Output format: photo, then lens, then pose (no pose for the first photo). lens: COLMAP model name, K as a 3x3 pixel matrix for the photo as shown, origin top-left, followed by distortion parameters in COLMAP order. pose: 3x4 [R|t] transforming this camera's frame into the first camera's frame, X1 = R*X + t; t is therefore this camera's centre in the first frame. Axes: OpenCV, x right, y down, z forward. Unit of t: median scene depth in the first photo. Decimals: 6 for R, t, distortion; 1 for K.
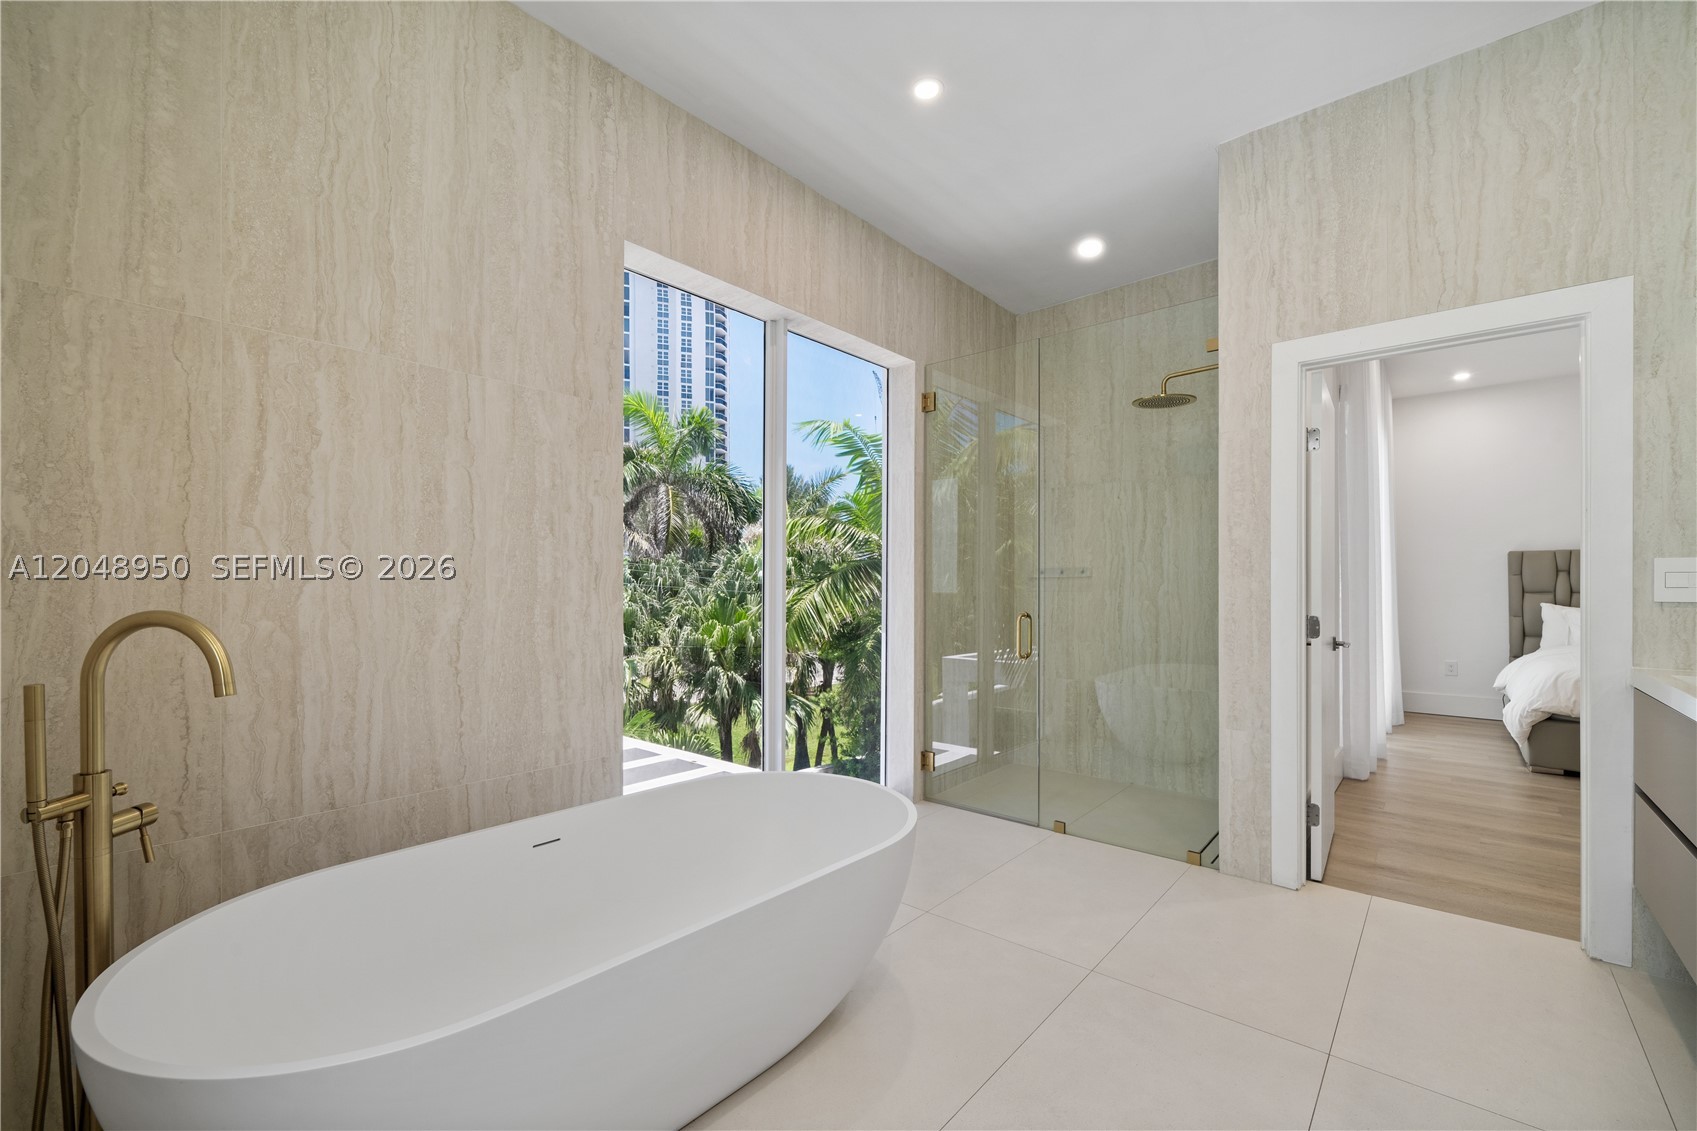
lens RADIAL K [[698.7, 0, 851.7], [0, 698.7, 578.4], [0, 0, 1]] dist [-0.002387, 0.000197]
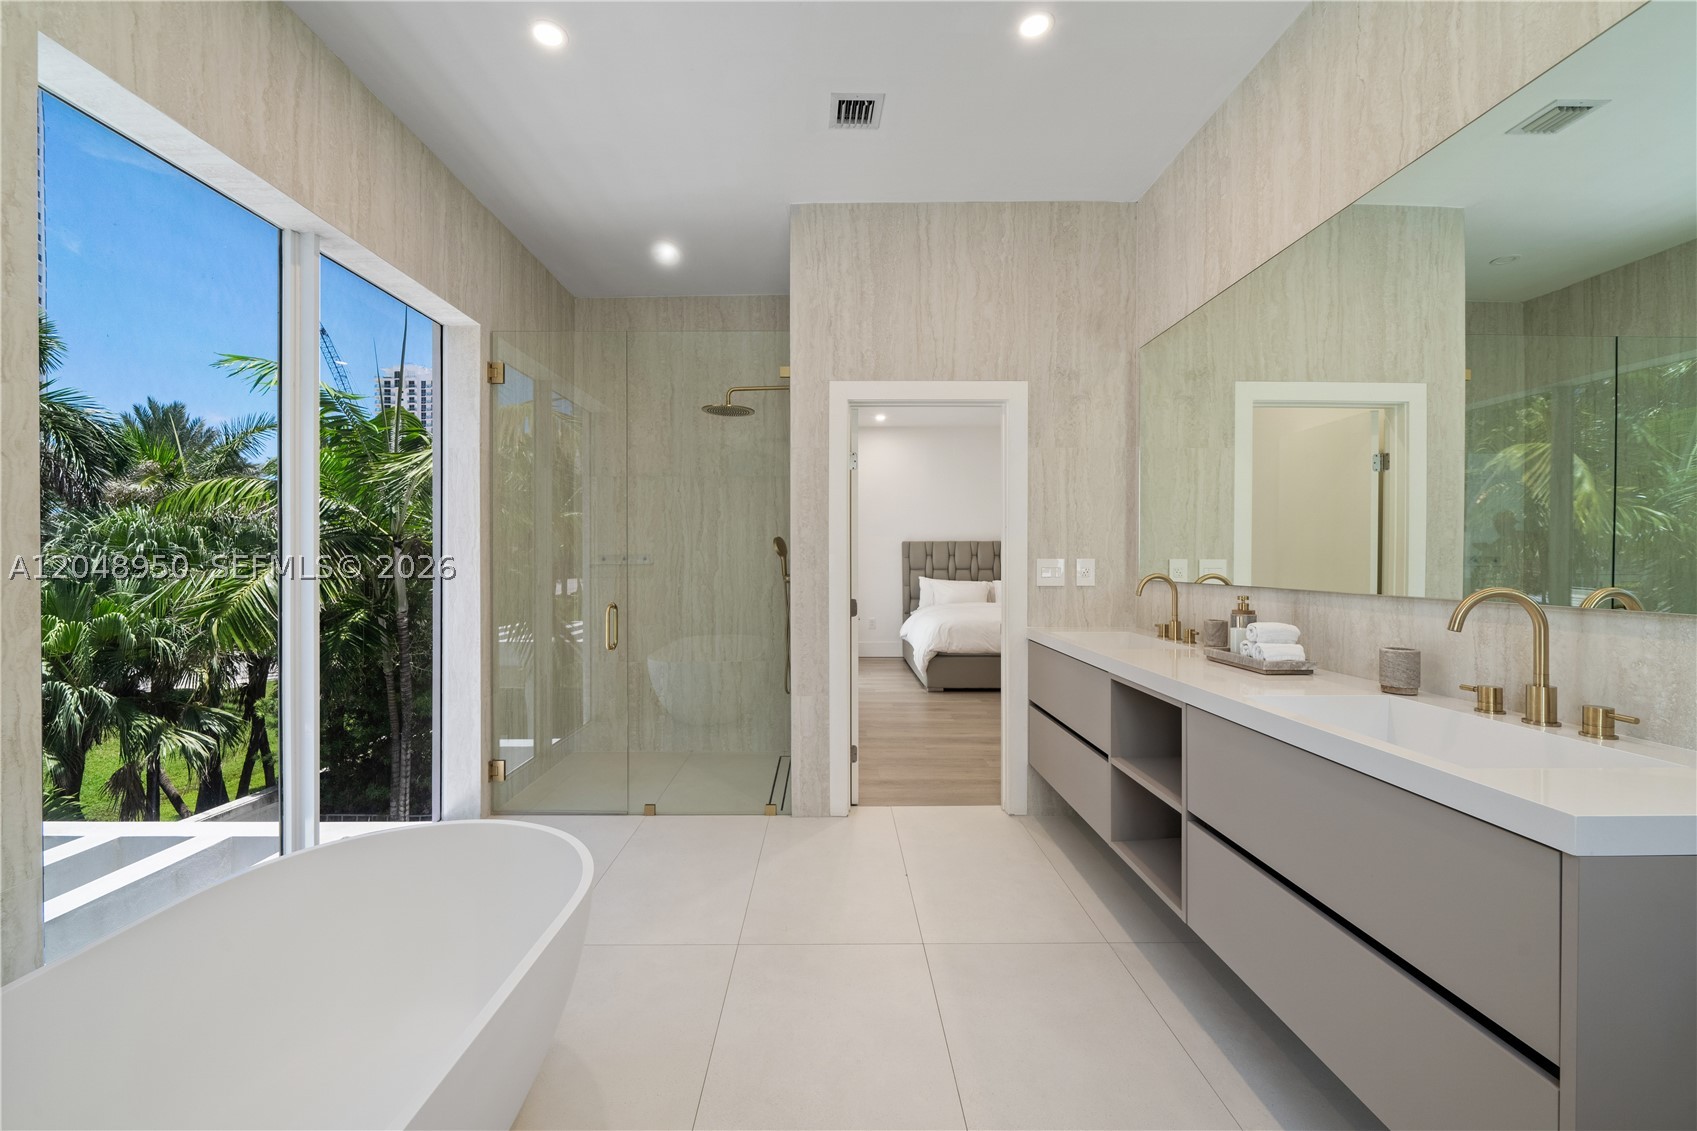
lens RADIAL K [[652.9, 0, 841.2], [0, 652.9, 561.0], [0, 0, 1]] dist [-0.002380, -0.000037]
pose [[0.767835, -0.001860, 0.640645, -0.096265], [-0.003790, 0.999965, 0.007445, -0.019422], [-0.640637, -0.008145, 0.767801, 0.072710]]
